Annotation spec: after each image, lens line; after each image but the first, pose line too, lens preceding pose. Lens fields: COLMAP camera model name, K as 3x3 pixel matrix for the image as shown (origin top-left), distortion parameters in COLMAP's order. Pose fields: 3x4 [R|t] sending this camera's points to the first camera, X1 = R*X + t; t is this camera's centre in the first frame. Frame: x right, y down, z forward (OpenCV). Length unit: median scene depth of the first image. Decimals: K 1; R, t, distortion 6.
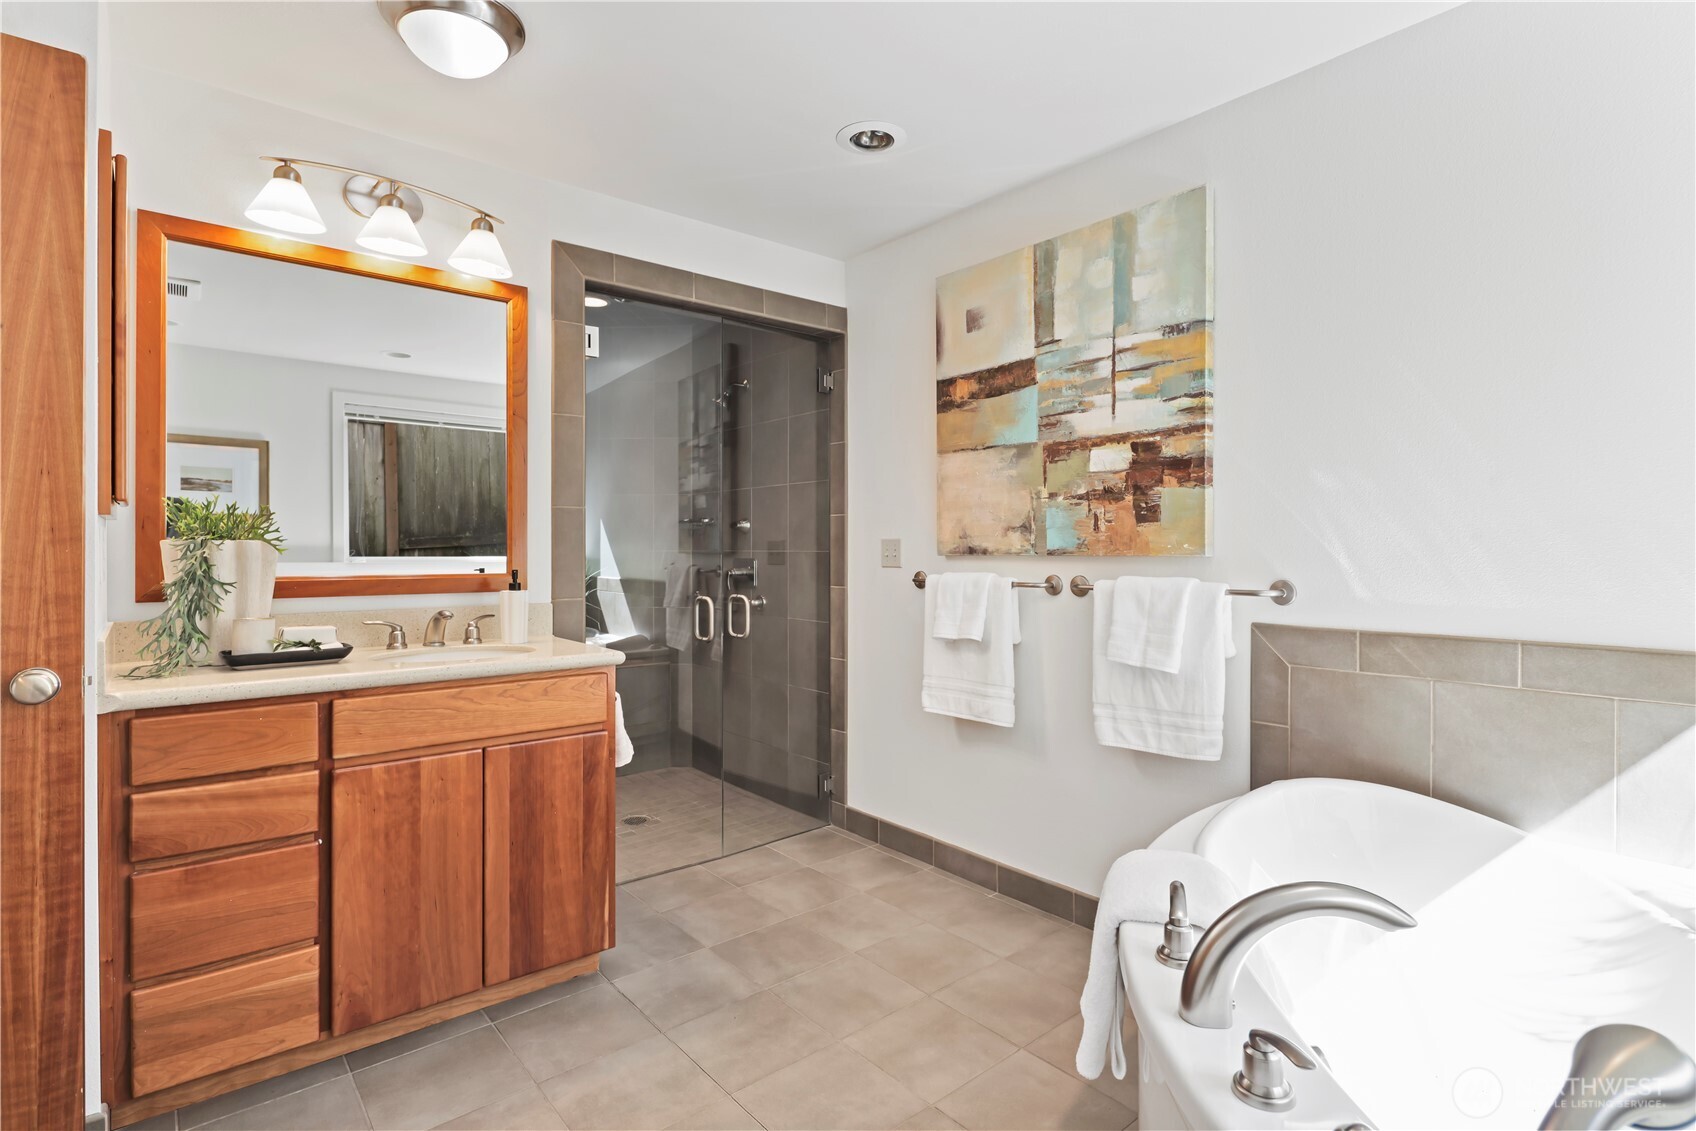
lens RADIAL K [[824.4, 0, 845.9], [0, 824.4, 542.8], [0, 0, 1]] dist [-0.010256, -0.000524]
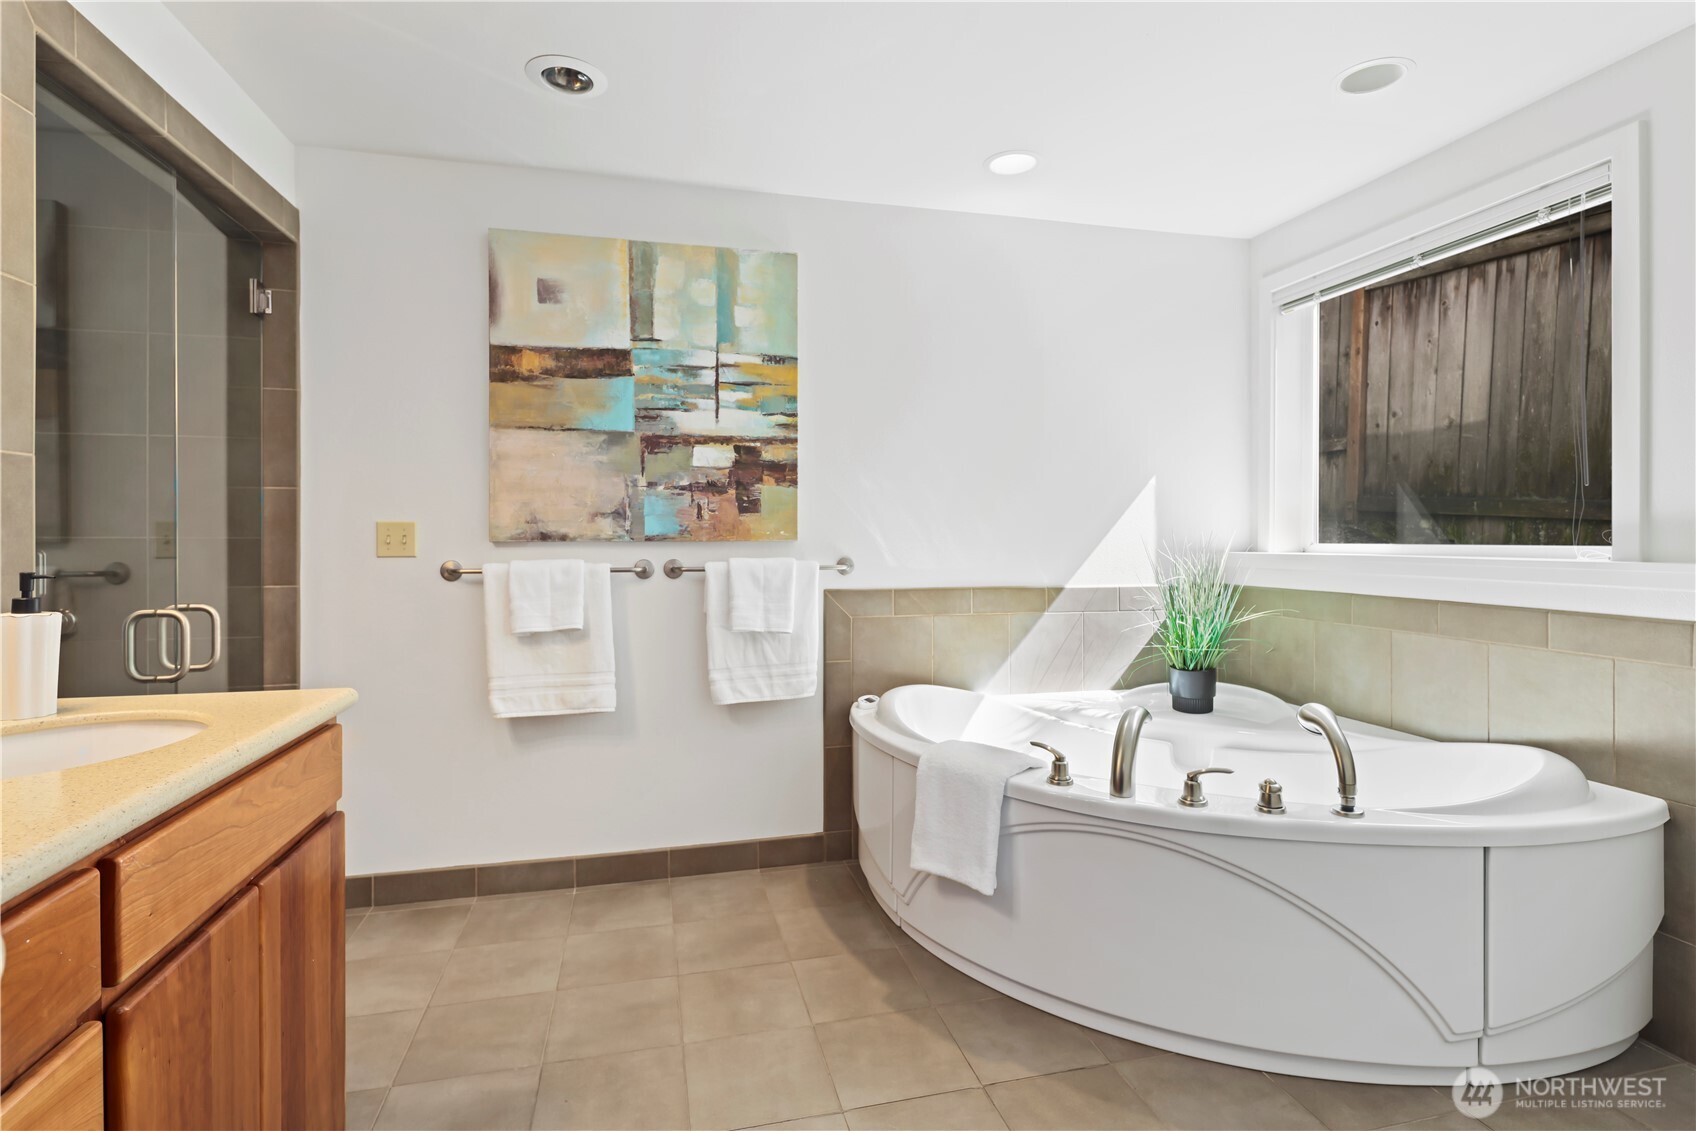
lens RADIAL K [[825.8, 0, 853.0], [0, 825.8, 532.9], [0, 0, 1]] dist [0.001751, -0.007827]
pose [[0.438245, 0.006335, 0.898833, -0.611828], [-0.007128, 0.999968, -0.003573, 0.007231], [-0.898827, -0.004841, 0.438276, 0.308503]]
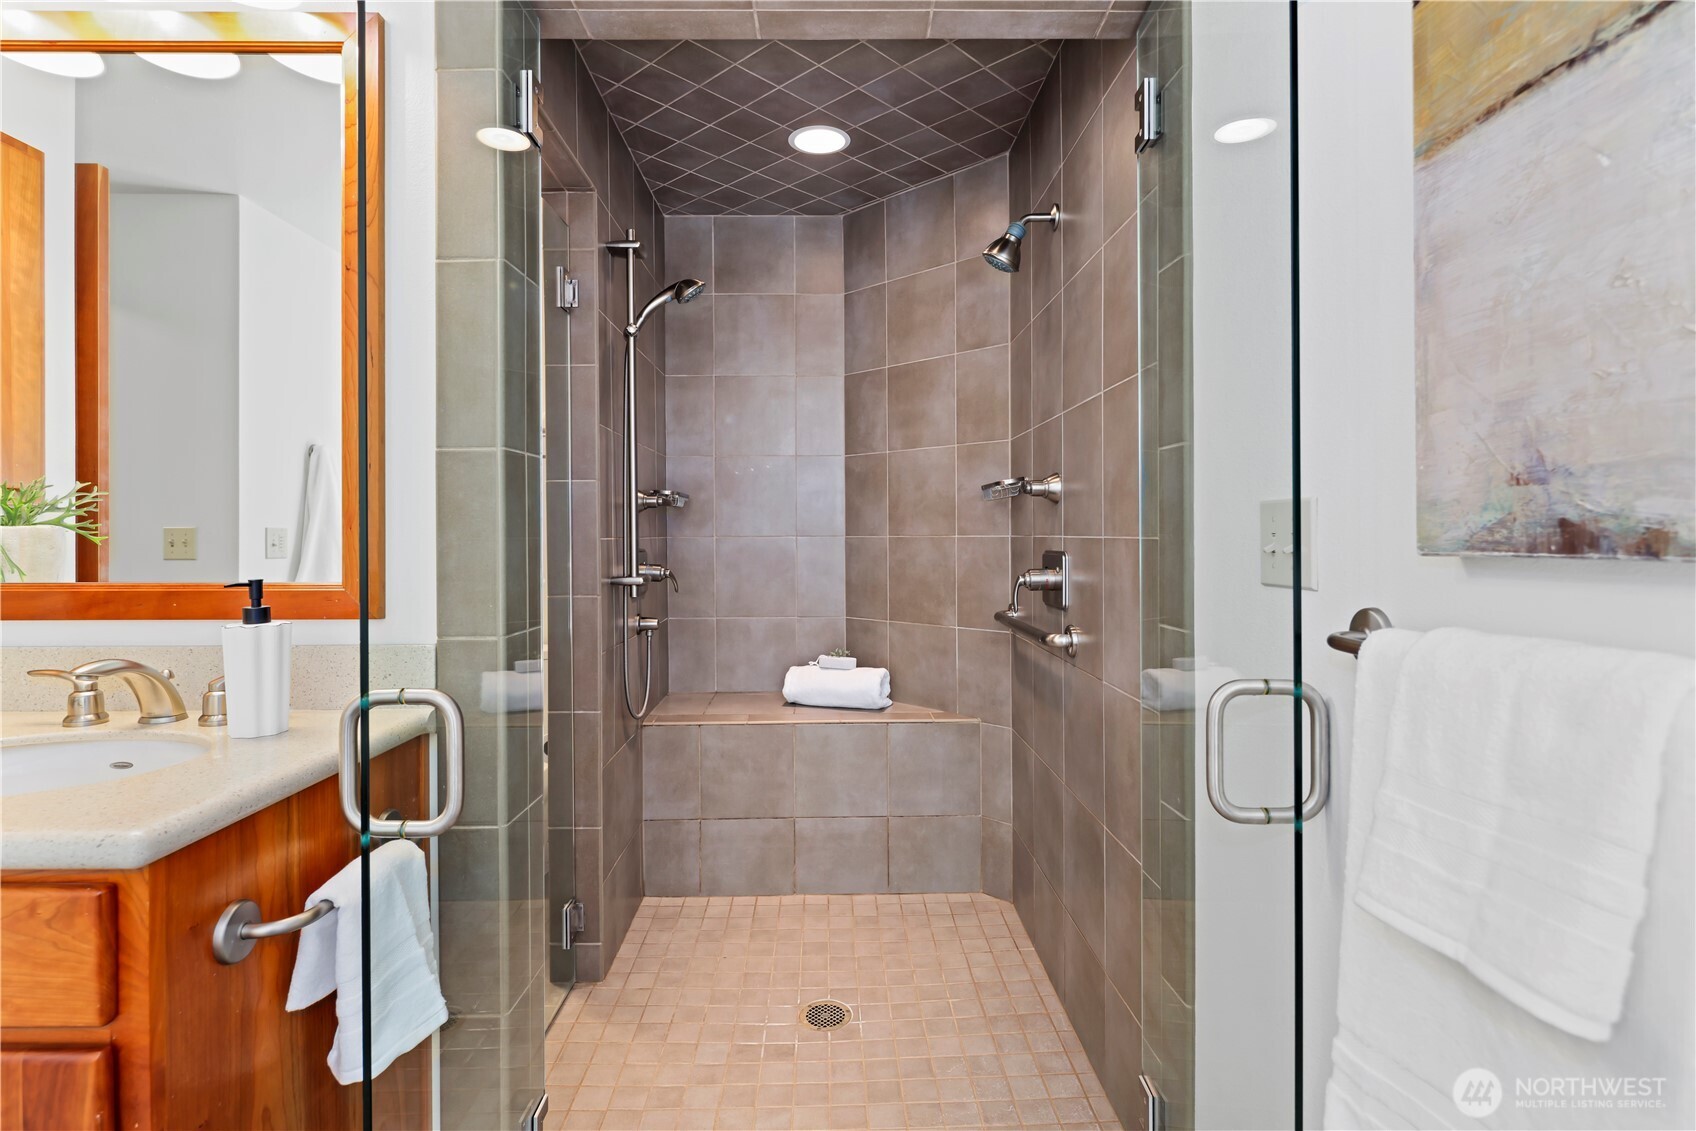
lens RADIAL K [[825.8, 0, 853.0], [0, 825.8, 532.9], [0, 0, 1]] dist [0.001751, -0.007827]
pose [[0.785012, -0.003064, -0.619473, 0.156724], [0.008348, 0.999949, 0.005632, 0.006429], [0.619424, -0.009592, 0.784998, 0.814907]]
